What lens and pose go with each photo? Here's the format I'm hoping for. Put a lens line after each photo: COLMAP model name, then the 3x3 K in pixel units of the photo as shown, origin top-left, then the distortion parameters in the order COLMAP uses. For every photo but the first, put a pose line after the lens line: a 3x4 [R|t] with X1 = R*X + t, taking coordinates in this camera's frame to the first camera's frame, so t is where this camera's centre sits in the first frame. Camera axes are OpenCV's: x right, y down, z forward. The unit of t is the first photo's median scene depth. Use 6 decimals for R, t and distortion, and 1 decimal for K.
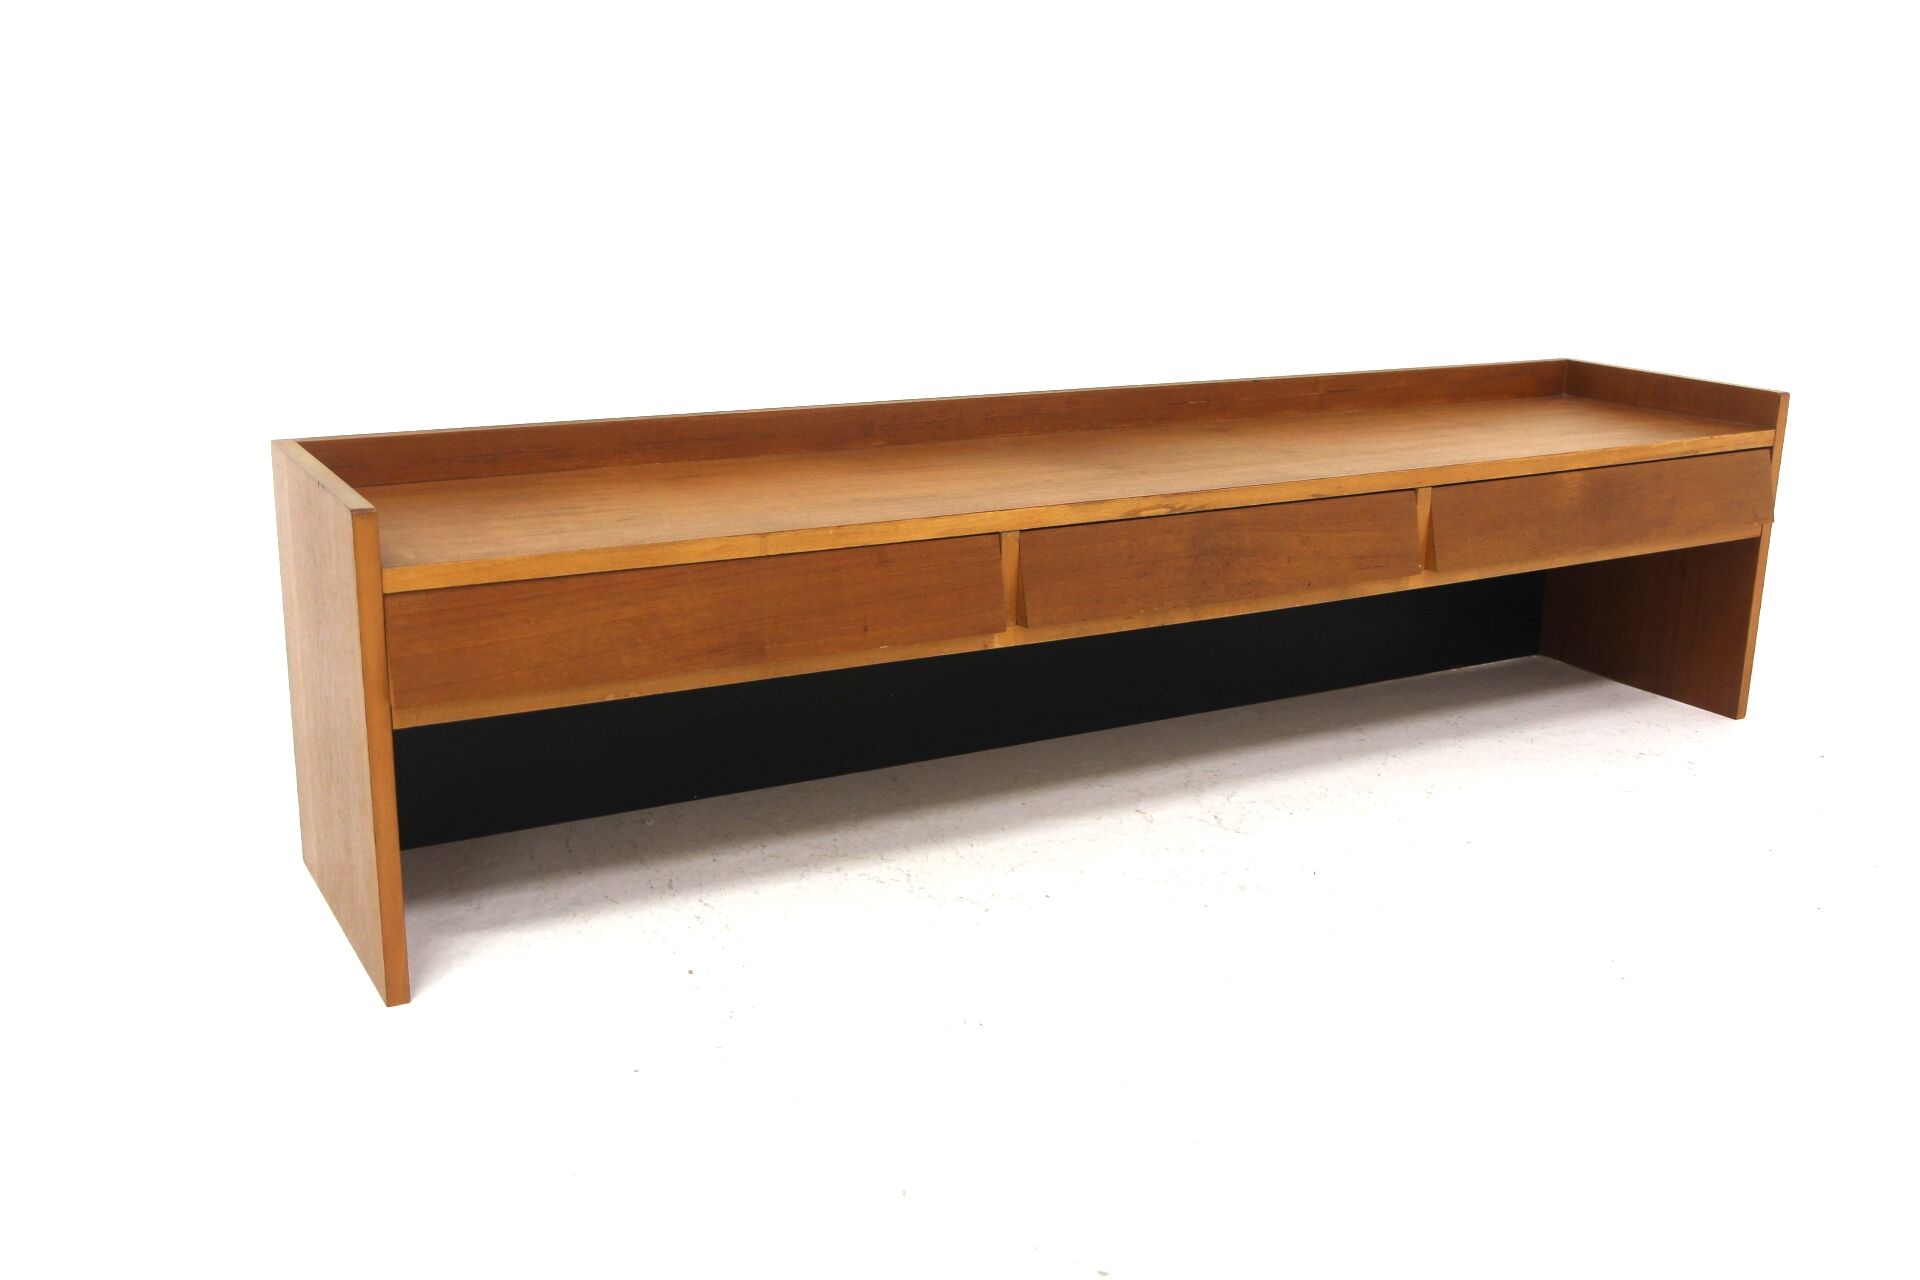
lens RADIAL K [[1820.4, 0, 960.0], [0, 1820.4, 640.0], [0, 0, 1]] dist [-0.041671, 0.002194]
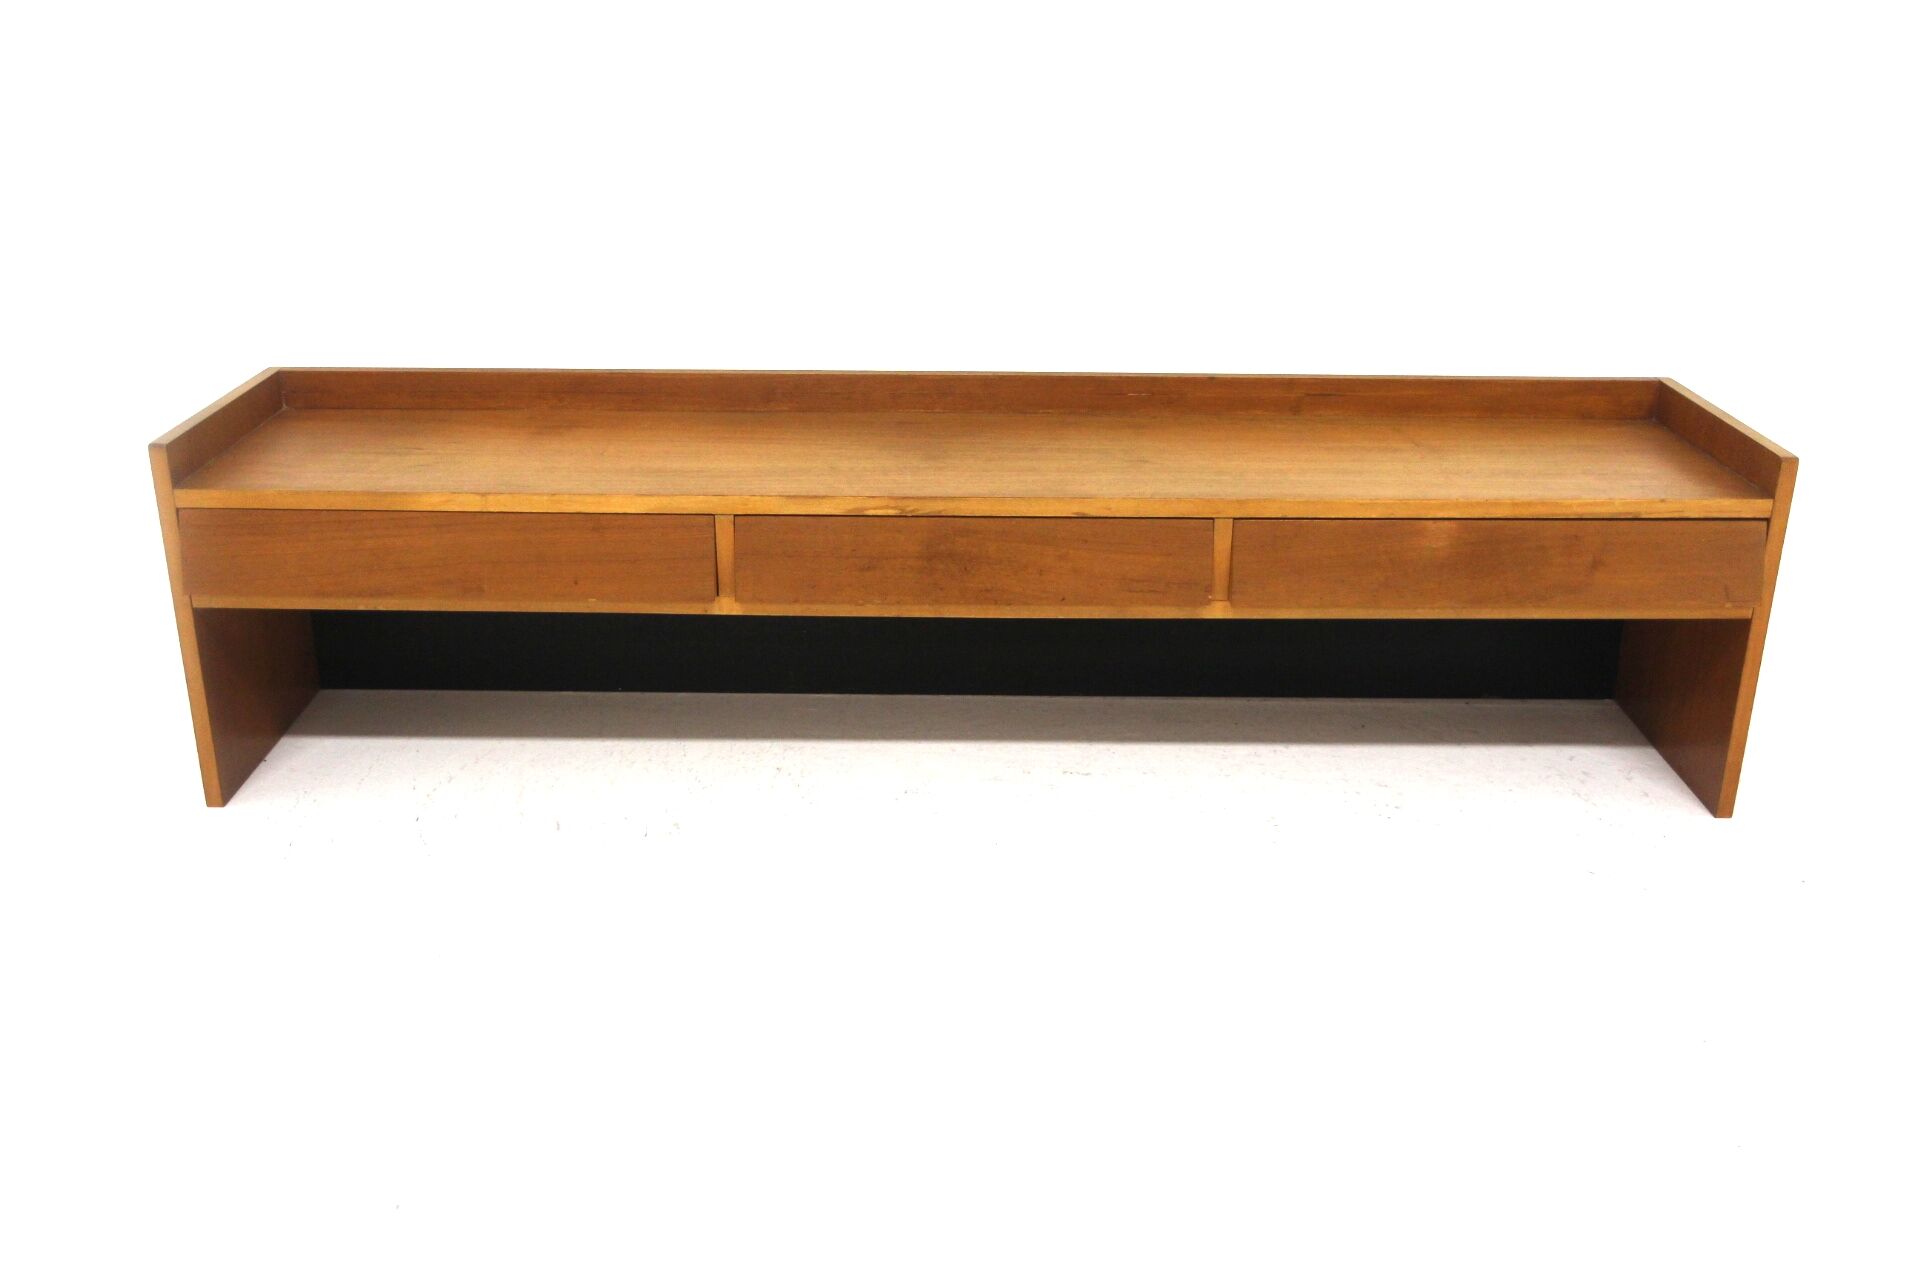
lens RADIAL K [[1659.4, 0, 960.0], [0, 1659.4, 640.0], [0, 0, 1]] dist [-0.081785, 0.127613]
pose [[0.869390, 0.177873, -0.461002, 0.588860], [-0.127933, 0.982177, 0.137697, -0.132115], [0.477279, -0.060735, 0.876651, 0.164116]]
